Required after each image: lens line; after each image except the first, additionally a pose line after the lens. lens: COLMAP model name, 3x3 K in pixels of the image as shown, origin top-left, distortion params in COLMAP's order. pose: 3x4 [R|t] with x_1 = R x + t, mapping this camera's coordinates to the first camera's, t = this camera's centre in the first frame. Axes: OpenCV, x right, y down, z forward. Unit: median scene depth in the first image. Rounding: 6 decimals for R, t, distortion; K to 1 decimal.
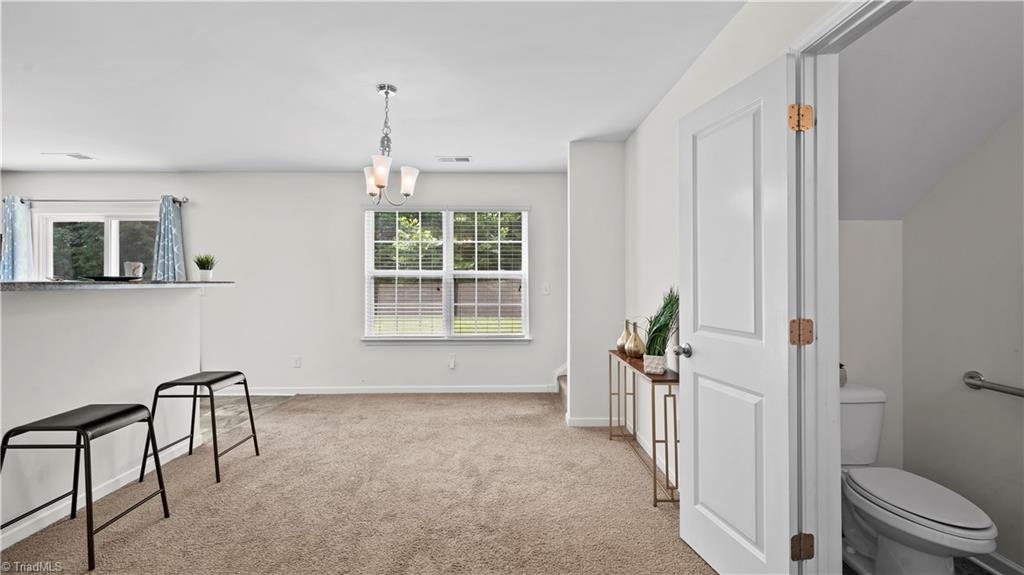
lens RADIAL K [[420.0, 0, 516.7], [0, 420.0, 264.5], [0, 0, 1]] dist [0.000595, 0.000154]
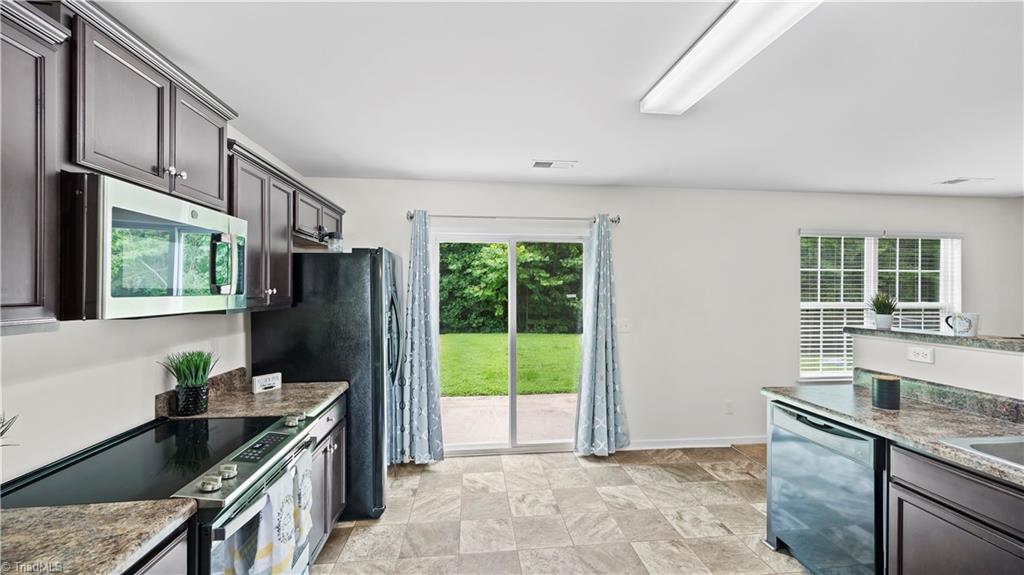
lens RADIAL K [[411.0, 0, 512.2], [0, 411.0, 284.1], [0, 0, 1]] dist [0.000350, 0.000082]
pose [[0.994462, 0.002194, 0.105071, -1.031032], [-0.001538, 0.999979, -0.006328, -0.018720], [-0.105083, 0.006131, 0.994445, 0.194265]]
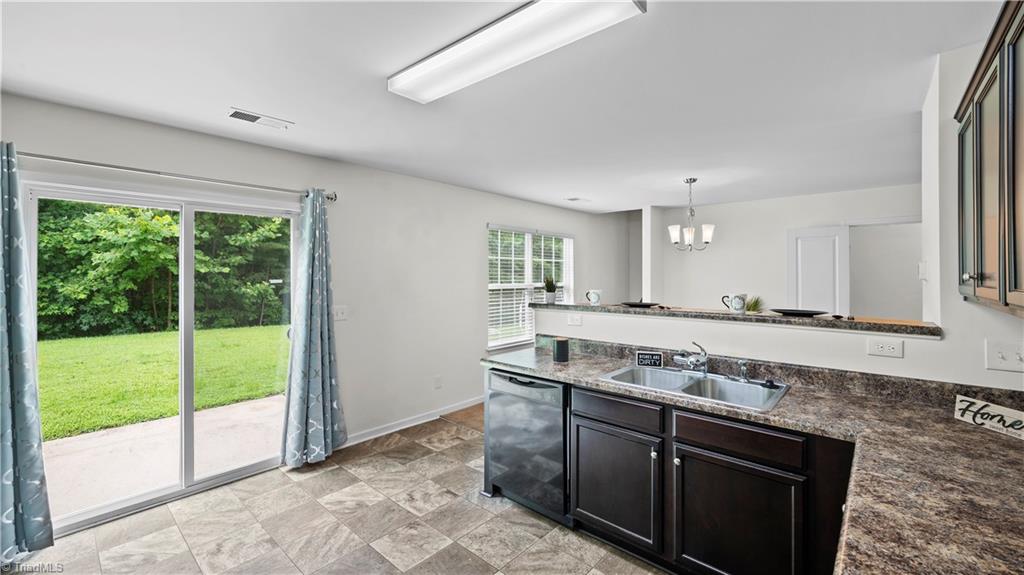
lens RADIAL K [[420.0, 0, 516.7], [0, 420.0, 264.5], [0, 0, 1]] dist [0.000595, 0.000154]
pose [[0.661620, 0.017283, 0.749640, -1.083742], [-0.007254, 0.999835, -0.016649, -0.019485], [-0.749804, 0.005577, 0.661636, 0.230189]]
